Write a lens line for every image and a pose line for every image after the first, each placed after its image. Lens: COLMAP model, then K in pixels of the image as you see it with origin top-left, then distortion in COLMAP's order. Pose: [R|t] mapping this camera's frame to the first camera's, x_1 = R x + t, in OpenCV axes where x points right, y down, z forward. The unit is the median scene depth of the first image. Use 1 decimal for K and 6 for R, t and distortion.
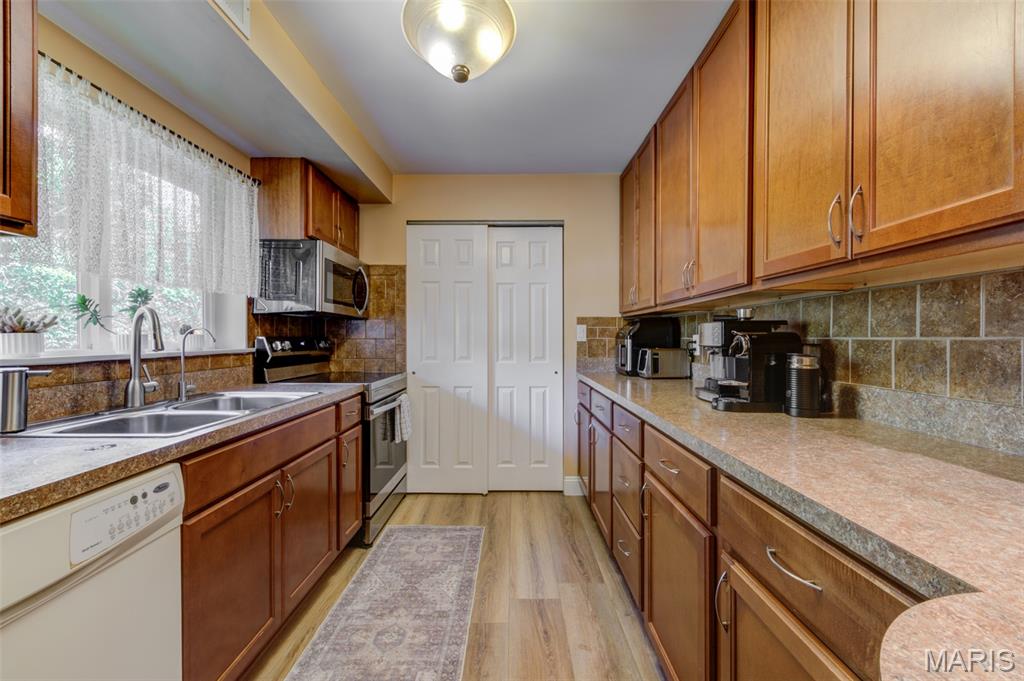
lens RADIAL K [[405.2, 0, 512.6], [0, 405.2, 340.5], [0, 0, 1]] dist [0.007091, -0.002202]
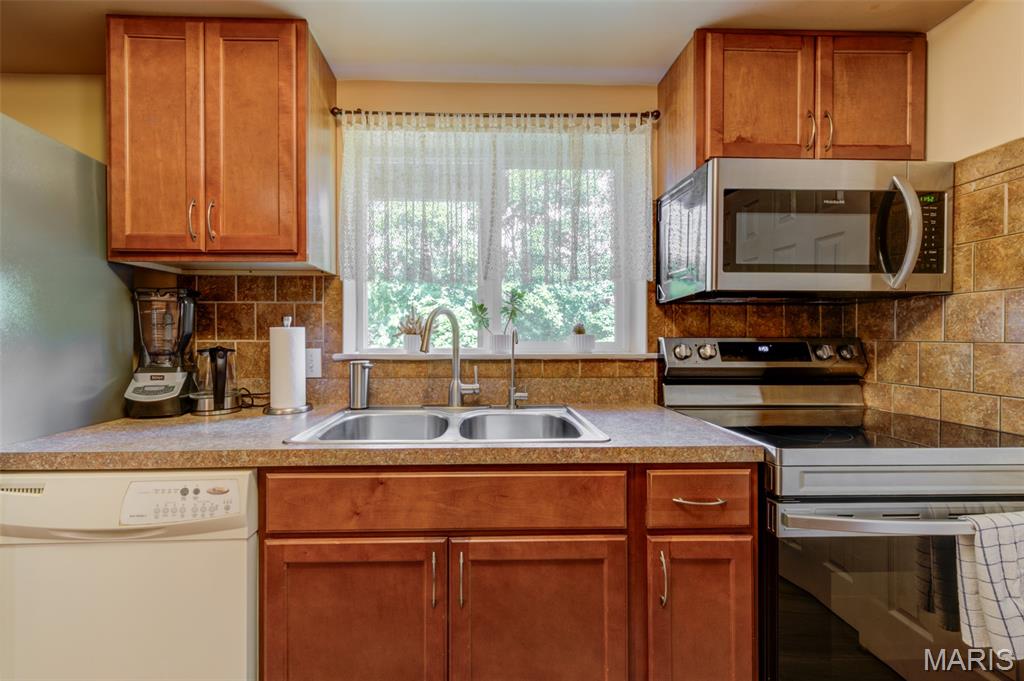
lens RADIAL K [[405.2, 0, 493.5], [0, 405.2, 338.1], [0, 0, 1]] dist [0.007091, -0.002202]
pose [[0.029469, 0.001635, -0.999564, 0.060284], [-0.008156, 0.999966, 0.001395, -0.006517], [0.999532, 0.008111, 0.029482, 0.699245]]
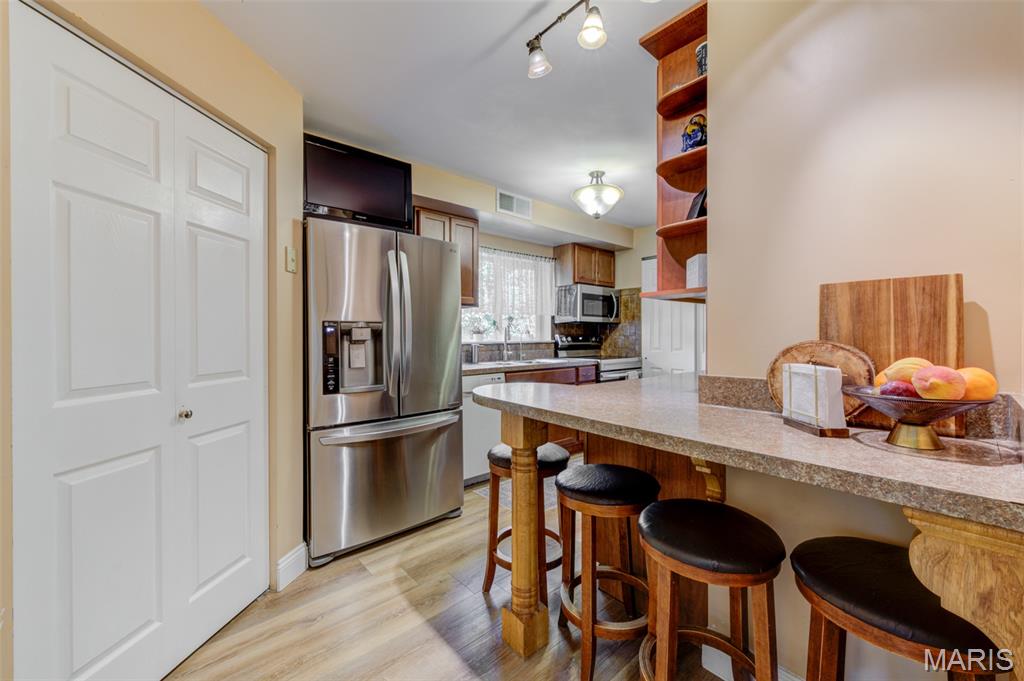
lens RADIAL K [[405.2, 0, 514.0], [0, 405.2, 348.7], [0, 0, 1]] dist [0.007091, -0.002202]
pose [[0.659266, 0.019998, -0.751644, 0.767571], [-0.000588, 0.999660, 0.026082, 0.007762], [0.751910, -0.016753, 0.659053, -0.498141]]
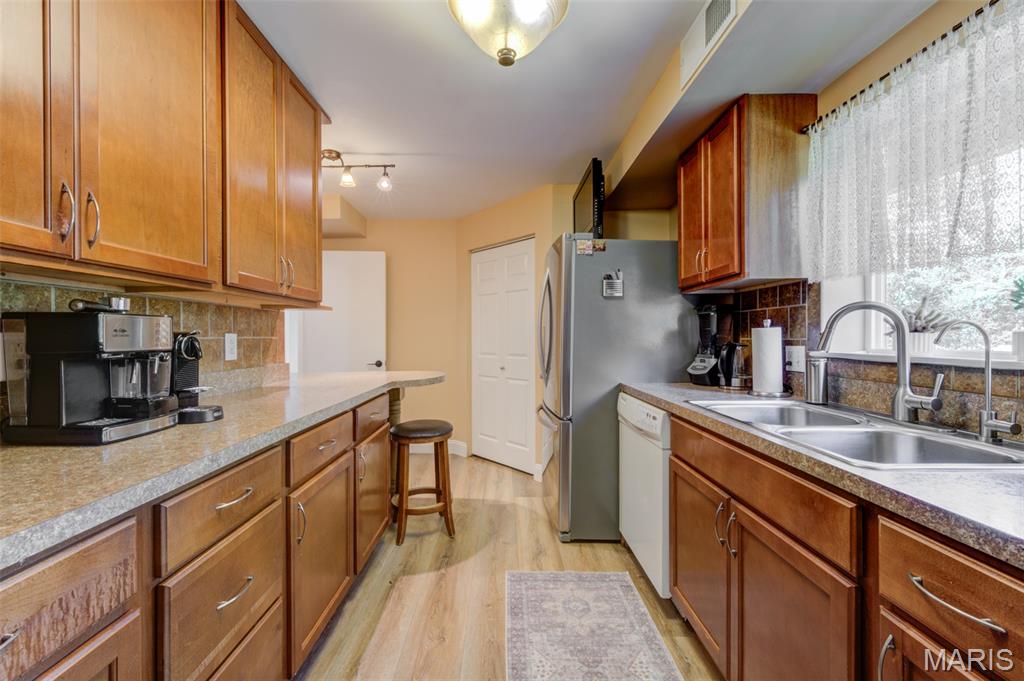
lens RADIAL K [[405.2, 0, 504.0], [0, 405.2, 338.7], [0, 0, 1]] dist [0.007091, -0.002202]
pose [[-0.999995, 0.001403, -0.002896, -0.071820], [0.001365, 0.999918, 0.012765, -0.010101], [0.002913, 0.012761, -0.999914, 1.201528]]
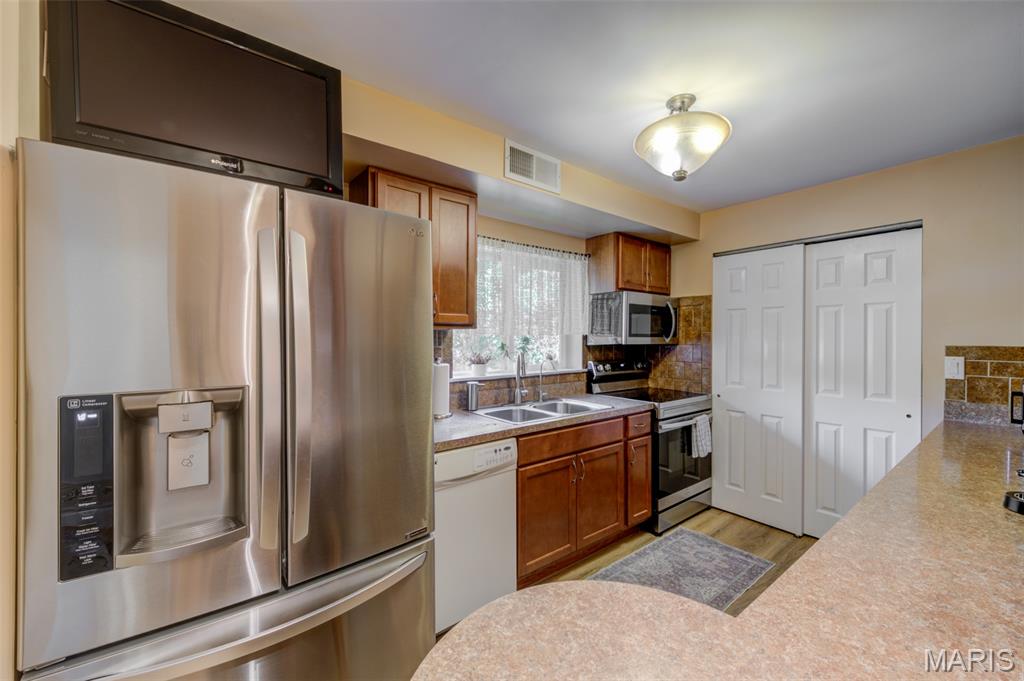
lens RADIAL K [[405.2, 0, 506.6], [0, 405.2, 342.7], [0, 0, 1]] dist [0.007091, -0.002202]
pose [[0.618364, 0.010587, -0.785821, 0.332519], [-0.006689, 0.999944, 0.008209, -0.086522], [0.785863, 0.000180, 0.618400, -0.128280]]
